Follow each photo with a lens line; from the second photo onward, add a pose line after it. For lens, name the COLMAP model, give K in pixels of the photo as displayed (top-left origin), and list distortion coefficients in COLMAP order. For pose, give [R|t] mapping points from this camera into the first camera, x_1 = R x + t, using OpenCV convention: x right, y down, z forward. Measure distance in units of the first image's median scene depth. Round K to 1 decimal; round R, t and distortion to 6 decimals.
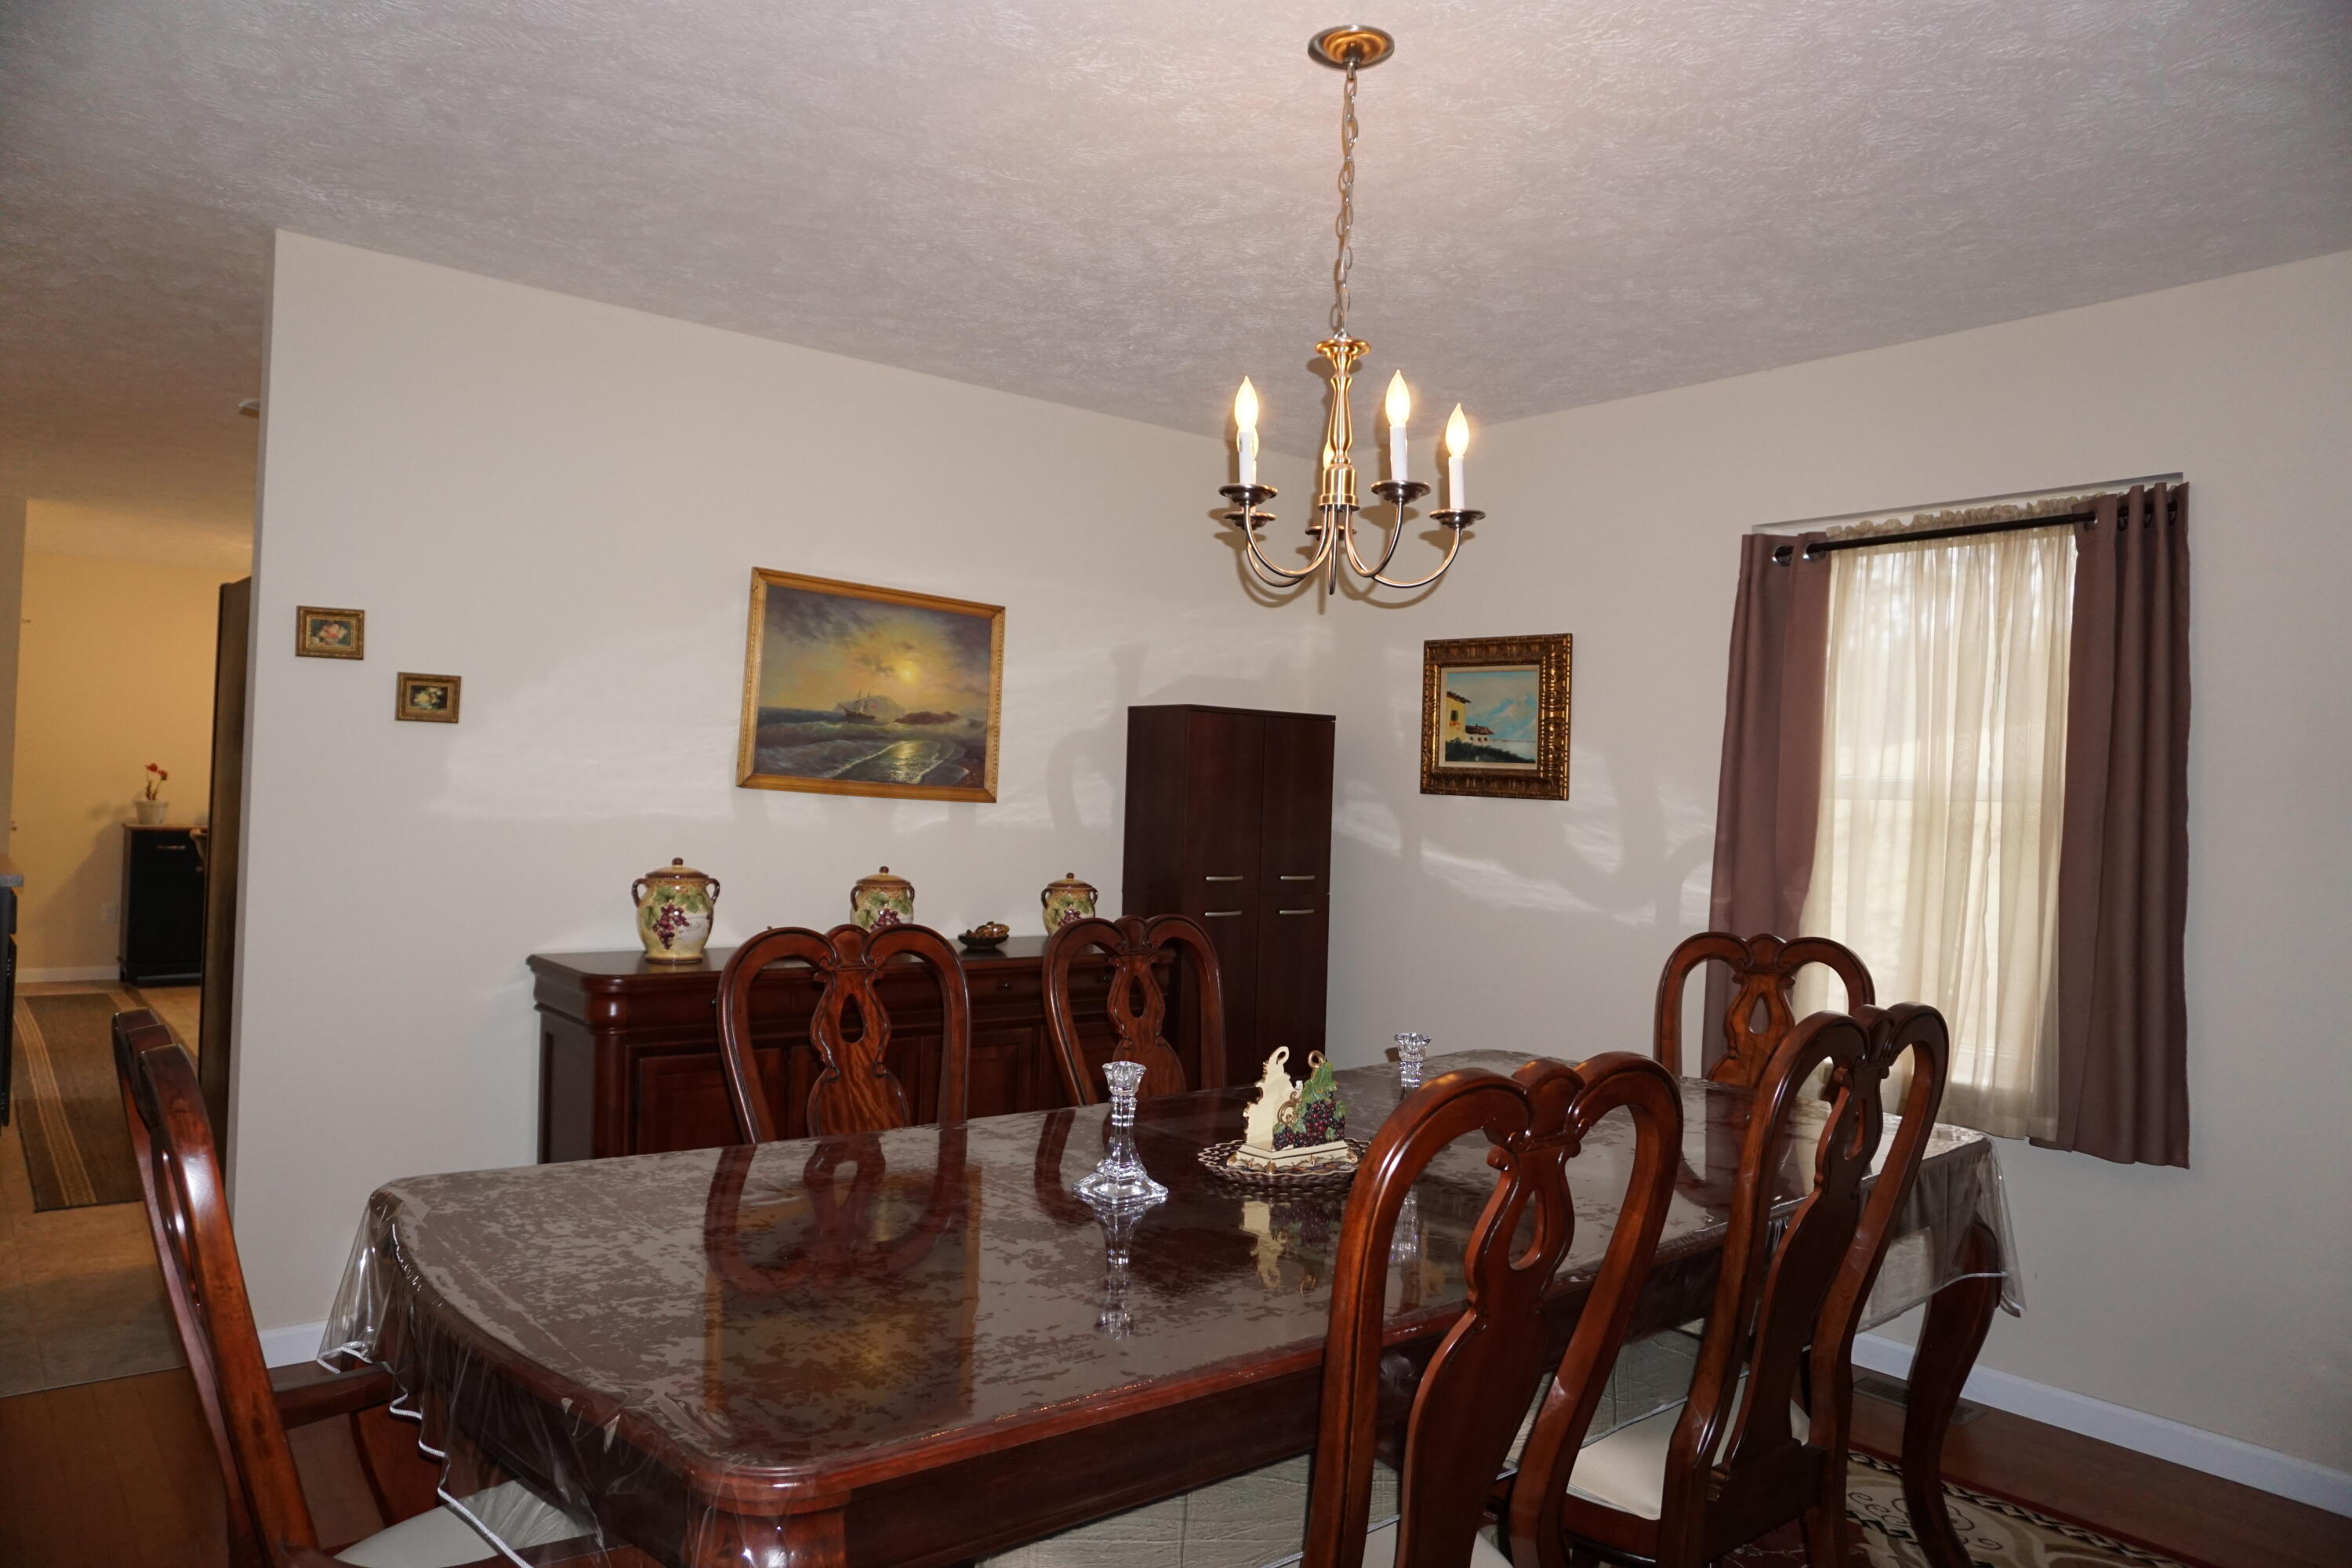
lens RADIAL K [[1563.4, 0, 1188.1], [0, 1563.4, 770.2], [0, 0, 1]] dist [-0.054046, 0.044576]
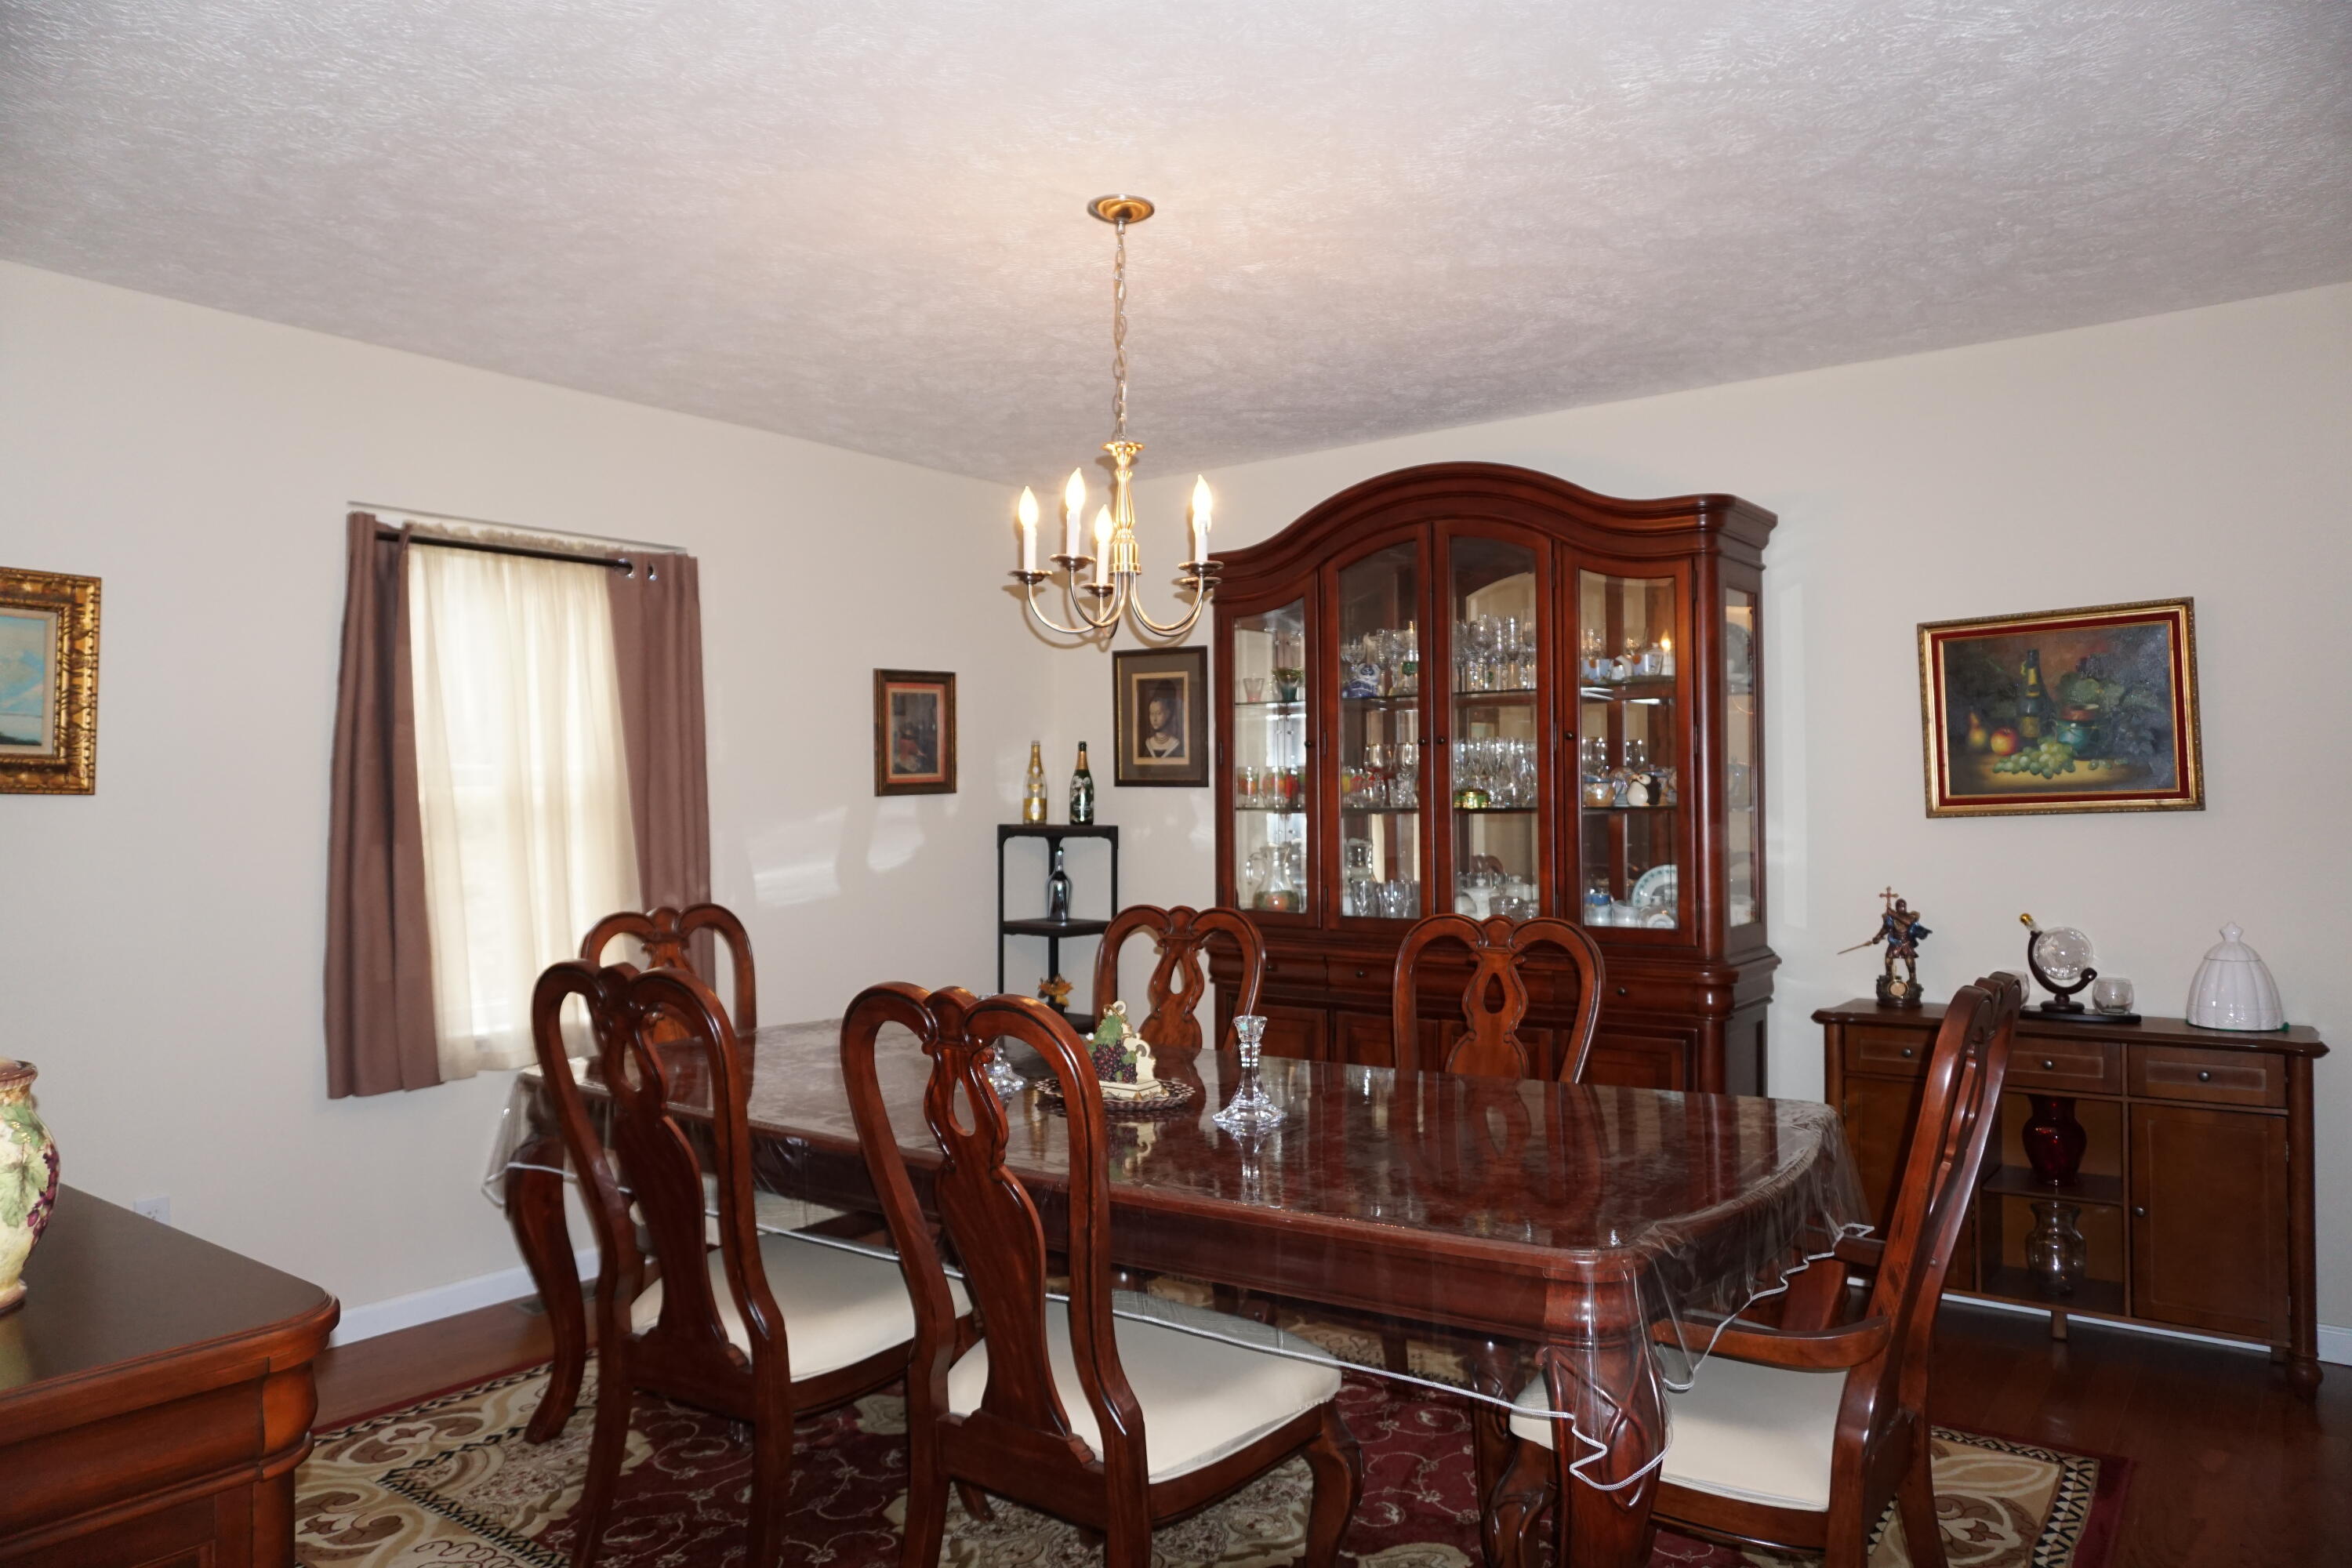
lens RADIAL K [[1563.4, 0, 1188.1], [0, 1563.4, 770.2], [0, 0, 1]] dist [-0.054046, 0.044576]
pose [[-0.268721, -0.015924, 0.963086, -0.783772], [-0.020269, 0.999735, 0.010874, -0.015372], [-0.963005, -0.016599, -0.268973, 0.868320]]
